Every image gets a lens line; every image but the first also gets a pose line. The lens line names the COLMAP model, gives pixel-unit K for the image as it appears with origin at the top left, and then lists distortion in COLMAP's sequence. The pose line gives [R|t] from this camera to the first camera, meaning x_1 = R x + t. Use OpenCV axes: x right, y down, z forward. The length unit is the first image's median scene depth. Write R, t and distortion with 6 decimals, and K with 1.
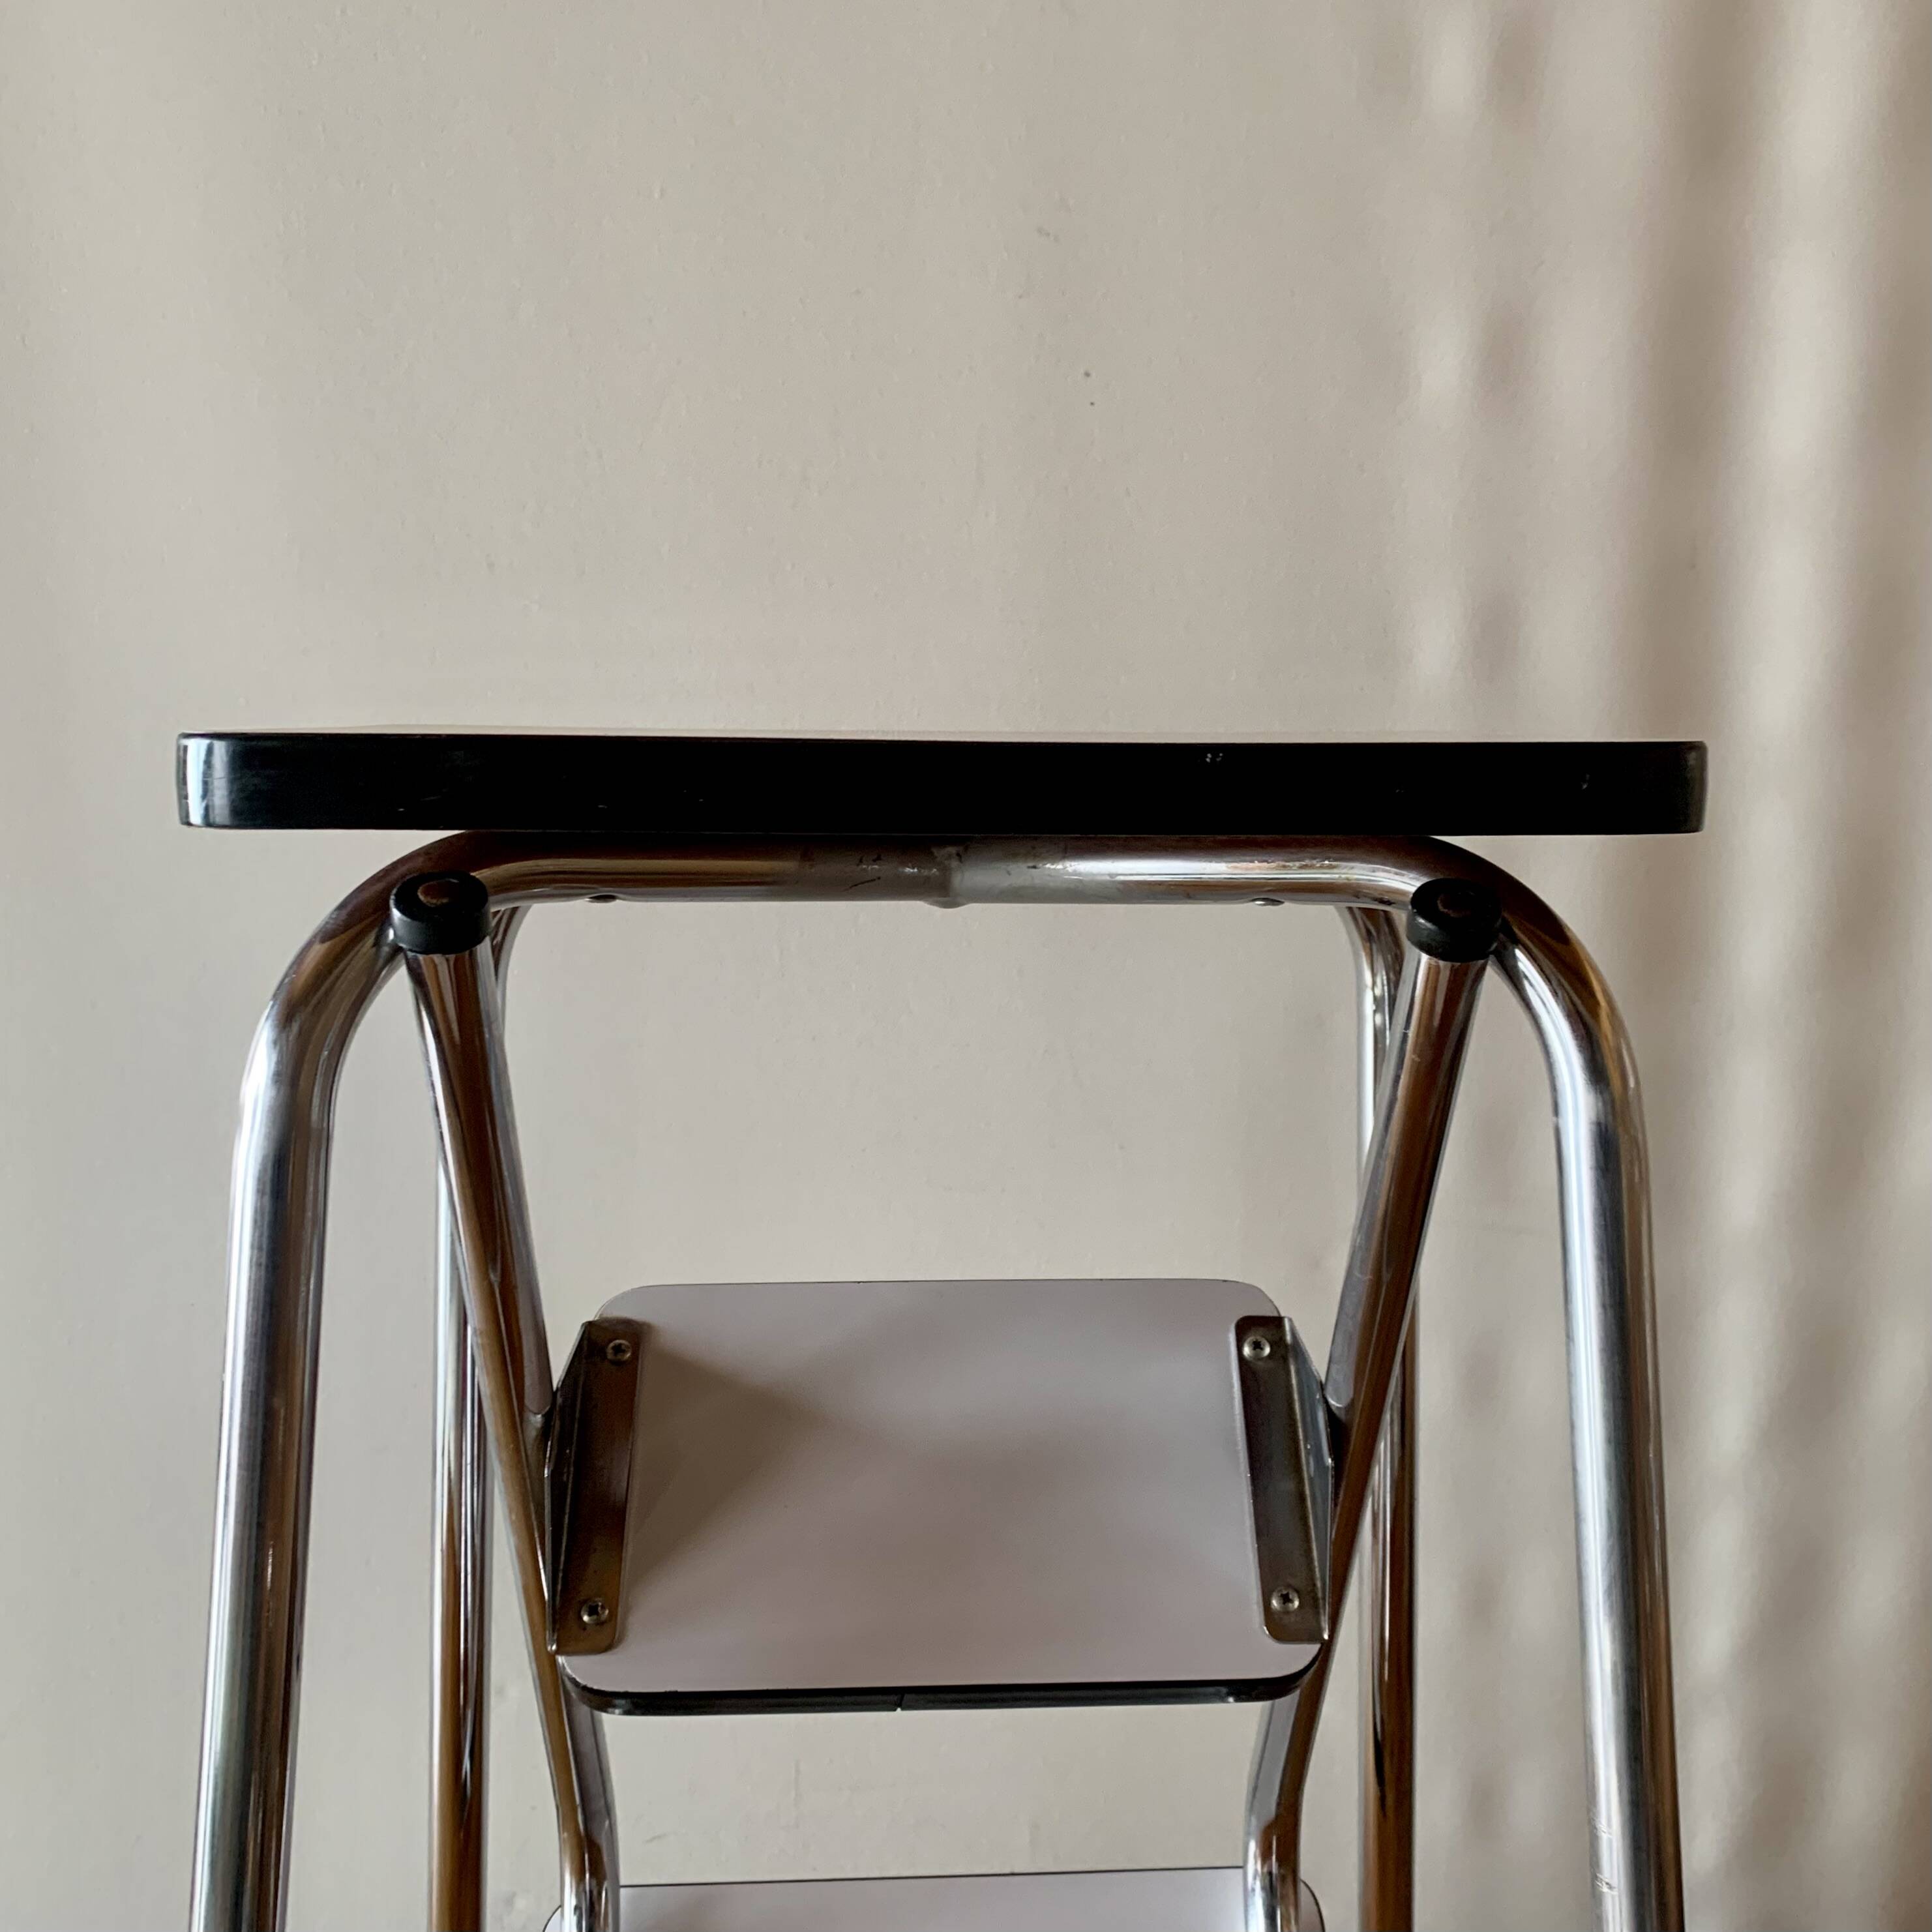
lens RADIAL K [[1916.0, 0, 1020.7], [0, 1916.0, 966.9], [0, 0, 1]] dist [-0.034037, 0.038244]
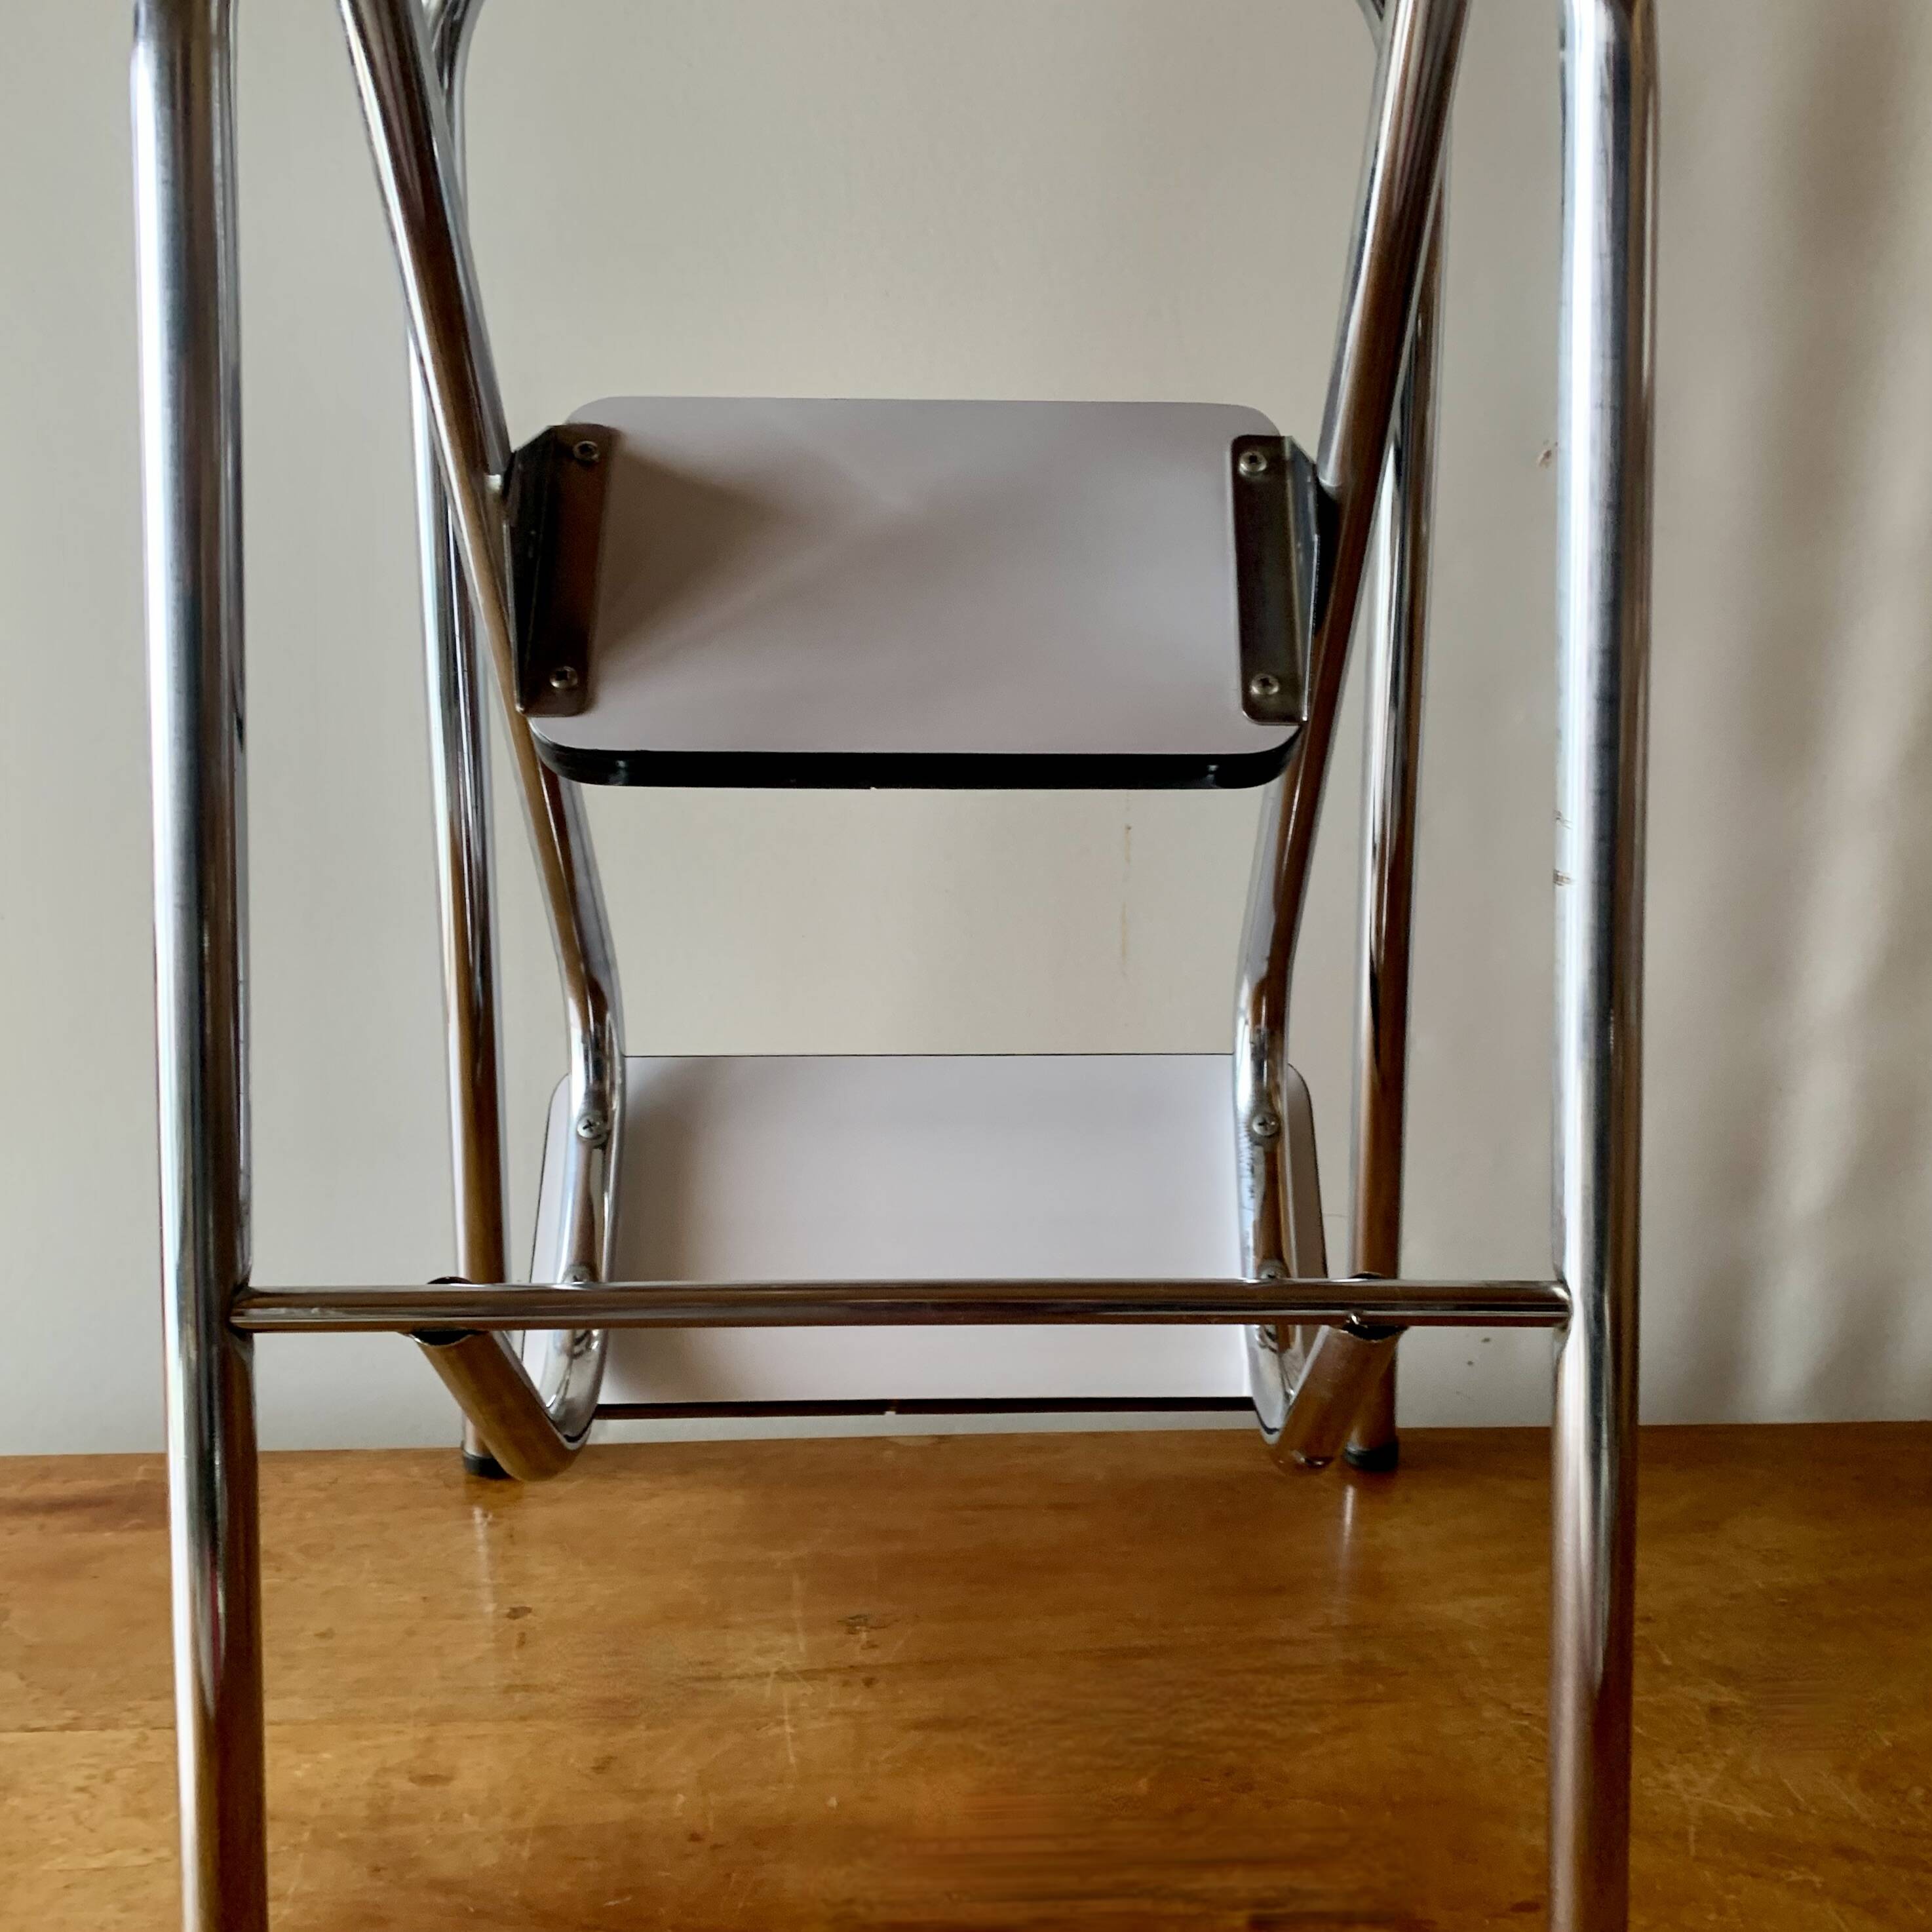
lens RADIAL K [[1916.0, 0, 1020.7], [0, 1916.0, 966.9], [0, 0, 1]] dist [-0.034037, 0.038244]
pose [[0.999484, 0.010519, -0.030335, 0.043735], [-0.002561, 0.967921, 0.251242, 0.225794], [0.032004, -0.251034, 0.967449, 0.009801]]
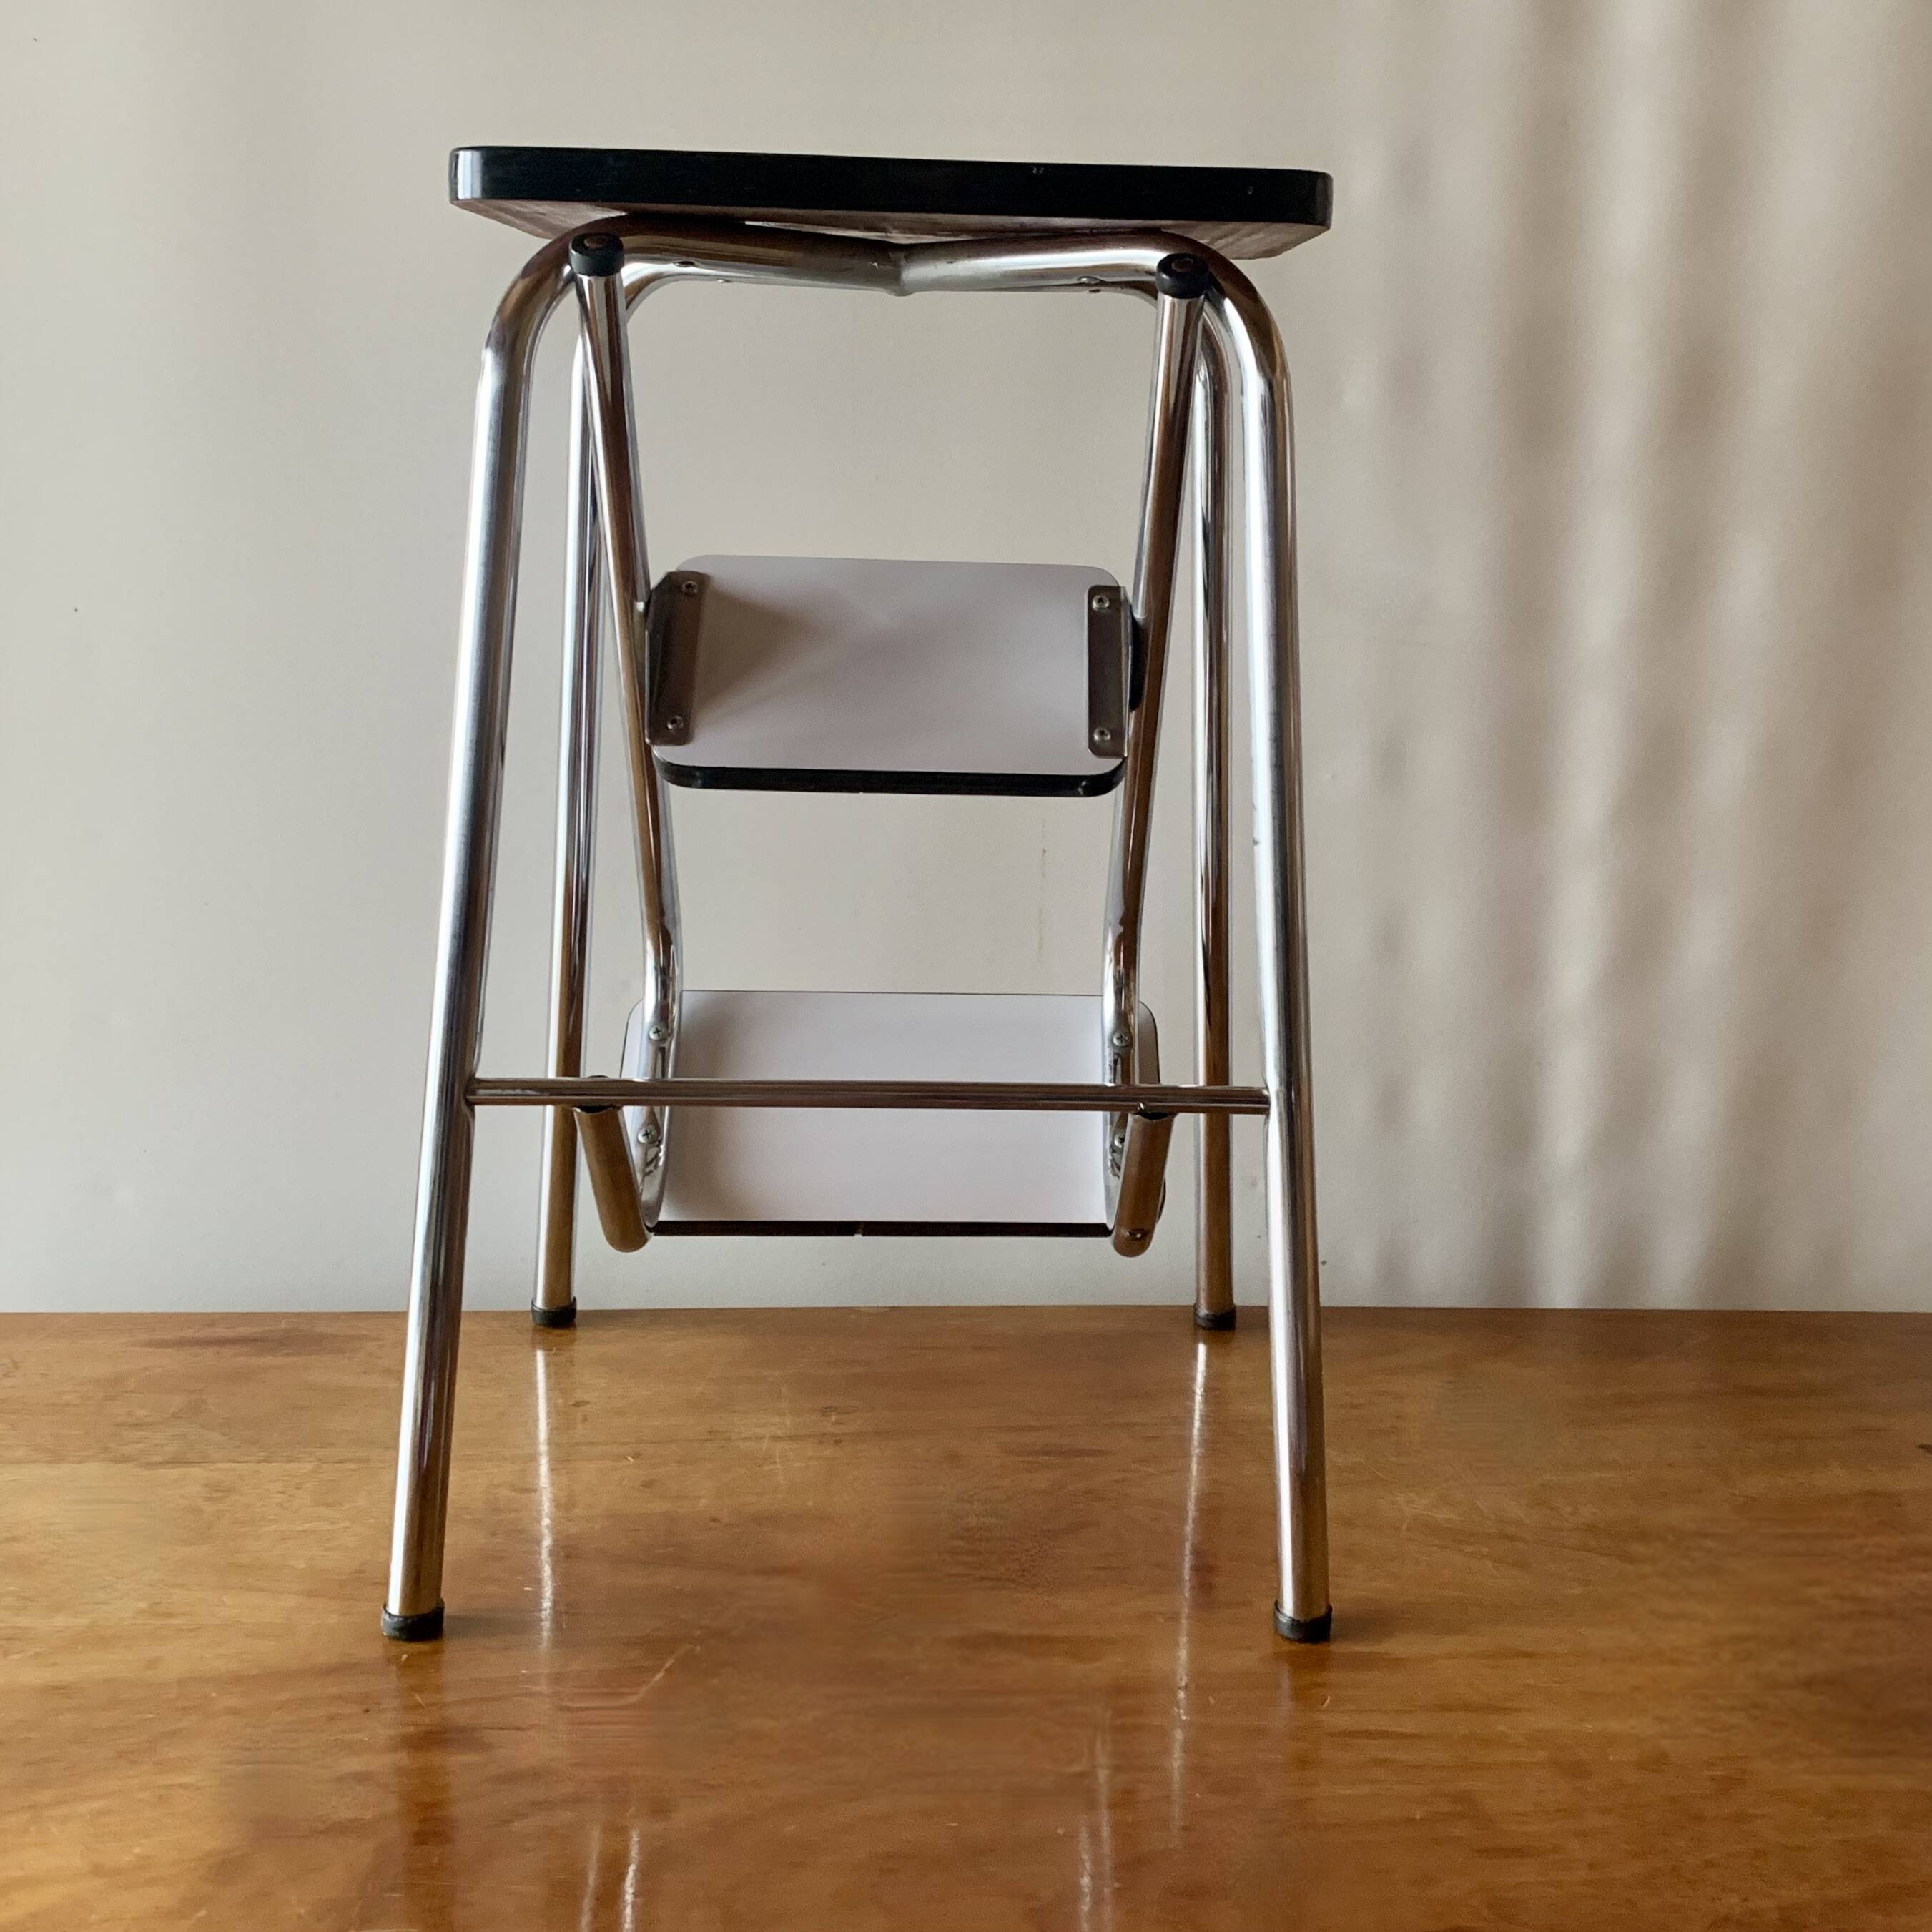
lens RADIAL K [[1860.8, 0, 1014.6], [0, 1860.8, 721.1], [0, 0, 1]] dist [-0.006993, -0.001660]
pose [[0.999565, 0.021745, -0.019914, 0.095725], [-0.020139, 0.996781, 0.077600, 0.200082], [0.021538, -0.077165, 0.996786, -0.564265]]
